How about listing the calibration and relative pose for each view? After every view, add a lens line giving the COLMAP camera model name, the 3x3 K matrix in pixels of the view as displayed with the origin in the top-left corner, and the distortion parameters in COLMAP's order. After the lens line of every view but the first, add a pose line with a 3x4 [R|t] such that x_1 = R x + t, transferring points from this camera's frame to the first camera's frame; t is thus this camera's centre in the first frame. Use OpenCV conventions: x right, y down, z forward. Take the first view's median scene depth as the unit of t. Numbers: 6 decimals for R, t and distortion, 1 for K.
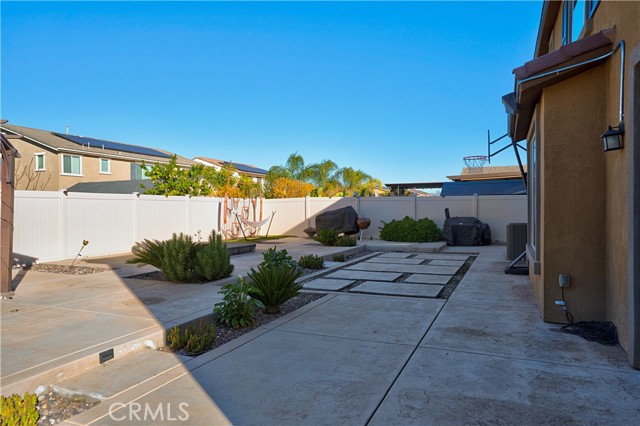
lens RADIAL K [[434.0, 0, 320.0], [0, 434.0, 213.0], [0, 0, 1]] dist [-0.001630, 0.000336]
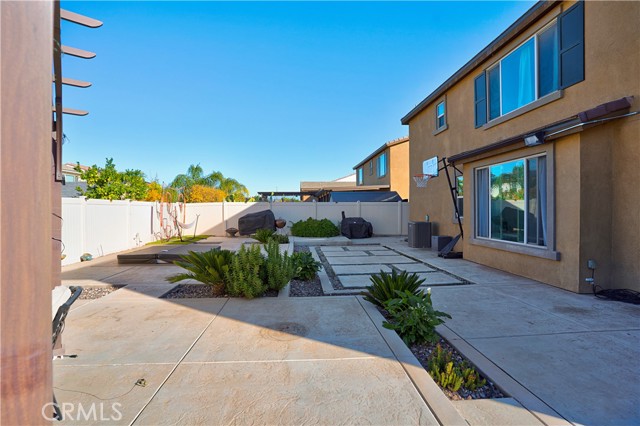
lens RADIAL K [[311.7, 0, 320.0], [0, 311.7, 213.0], [0, 0, 1]] dist [-0.033325, 0.001213]
pose [[0.888931, -0.007076, 0.457986, -0.211502], [0.007232, 0.999973, 0.001412, -0.007023], [-0.457984, 0.002057, 0.888958, 0.153060]]
